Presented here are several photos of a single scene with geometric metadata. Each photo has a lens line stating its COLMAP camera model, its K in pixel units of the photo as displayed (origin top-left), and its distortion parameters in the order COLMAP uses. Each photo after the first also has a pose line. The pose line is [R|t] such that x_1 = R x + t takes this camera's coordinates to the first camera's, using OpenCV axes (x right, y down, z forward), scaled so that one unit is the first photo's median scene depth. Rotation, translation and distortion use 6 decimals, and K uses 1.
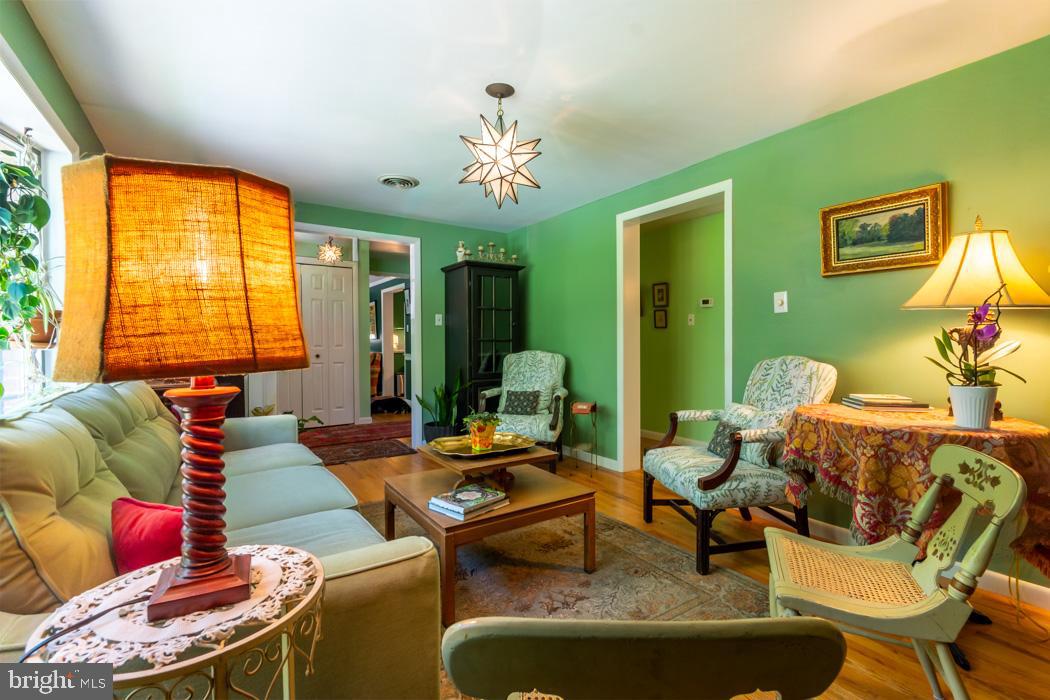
lens RADIAL K [[469.8, 0, 530.2], [0, 469.8, 347.6], [0, 0, 1]] dist [0.009785, -0.004948]
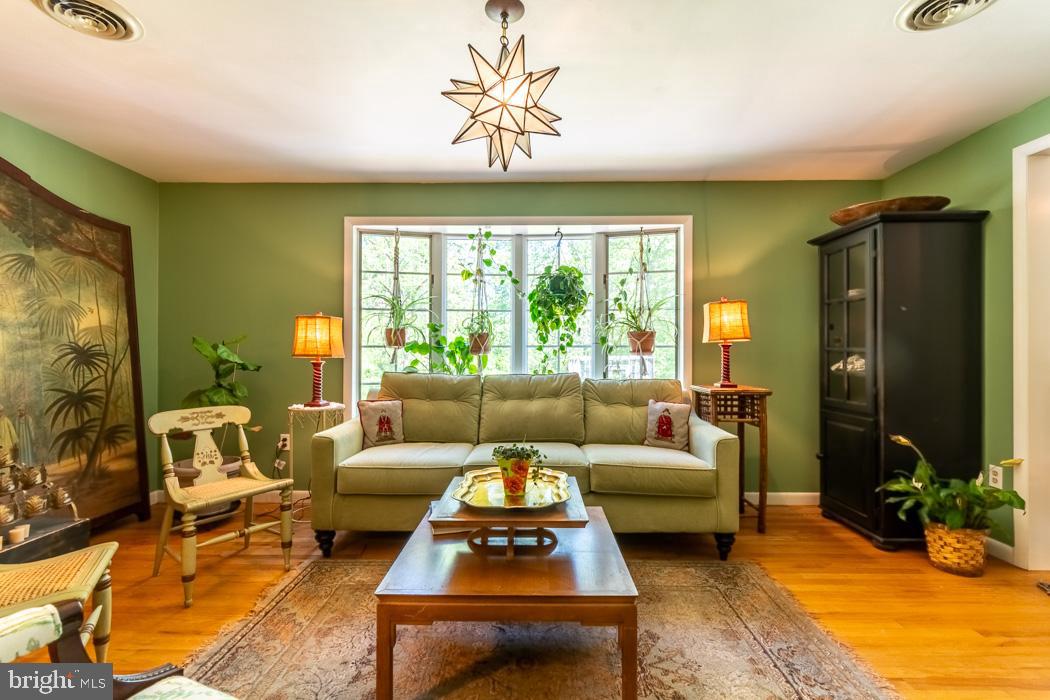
lens RADIAL K [[469.8, 0, 528.9], [0, 469.8, 348.0], [0, 0, 1]] dist [0.009785, -0.004948]
pose [[-0.571906, -0.002261, -0.820316, 0.382890], [-0.012324, 0.999907, 0.005836, -0.018618], [0.820226, 0.013447, -0.571881, 1.087739]]
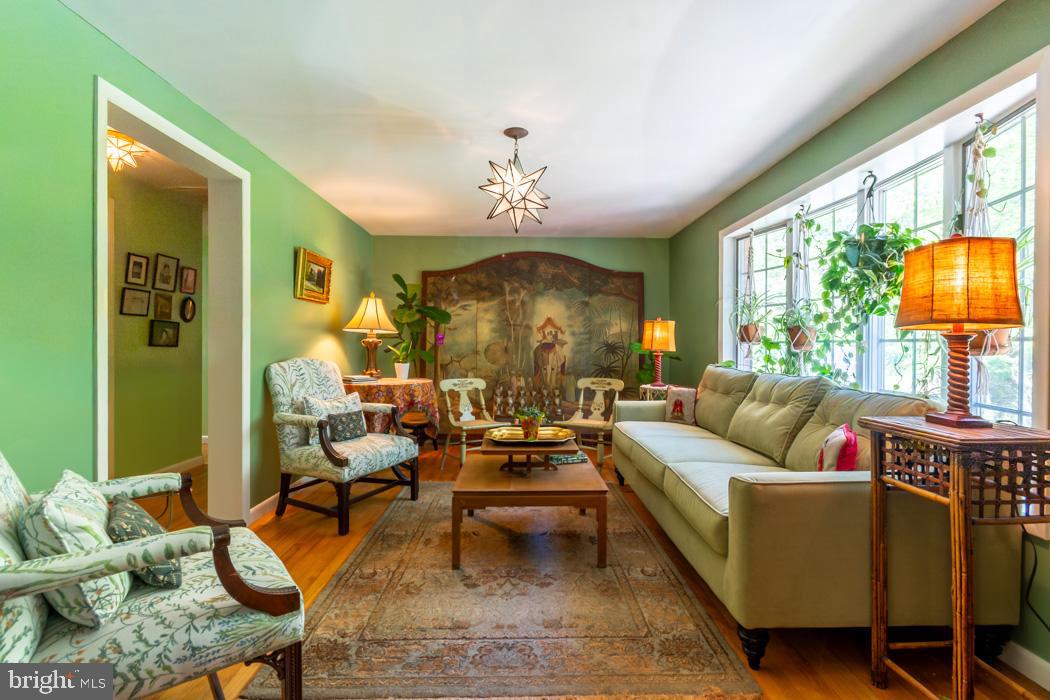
lens RADIAL K [[469.8, 0, 531.6], [0, 469.8, 346.8], [0, 0, 1]] dist [0.009785, -0.004948]
pose [[-0.845516, -0.003024, 0.533941, -0.540495], [0.006683, 0.999846, 0.016245, -0.023166], [-0.533908, 0.017304, -0.845366, 1.476577]]
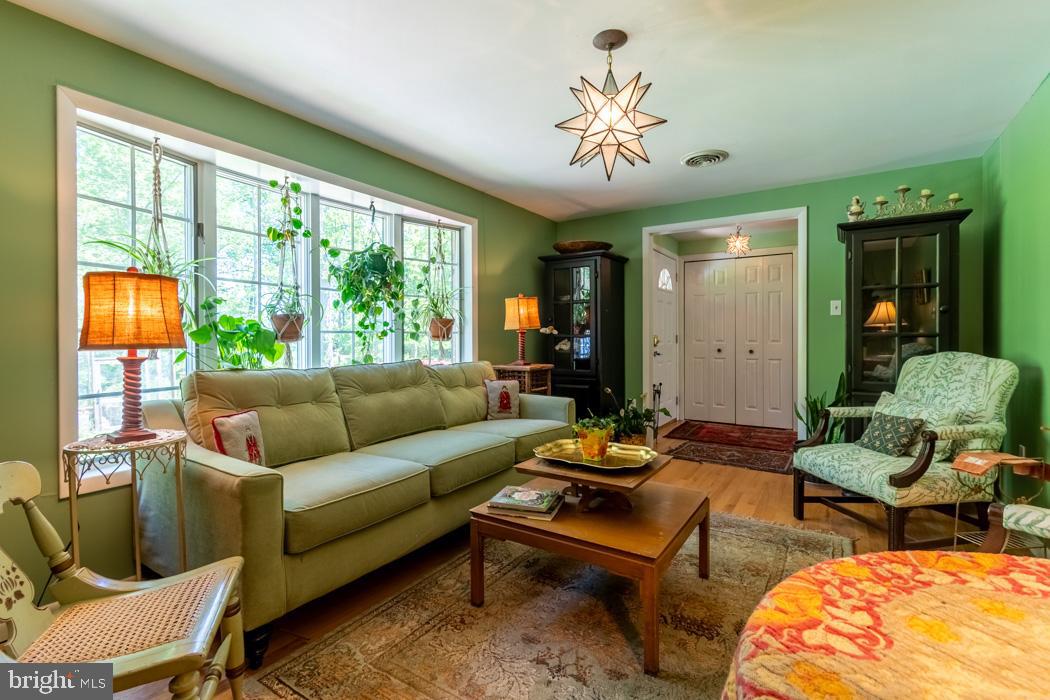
lens RADIAL K [[469.8, 0, 531.4], [0, 469.8, 341.9], [0, 0, 1]] dist [0.009785, -0.004948]
pose [[0.385070, 0.010881, -0.922823, 0.495867], [-0.011120, 0.999913, 0.007150, -0.006554], [0.922820, 0.007509, 0.385158, 0.409939]]
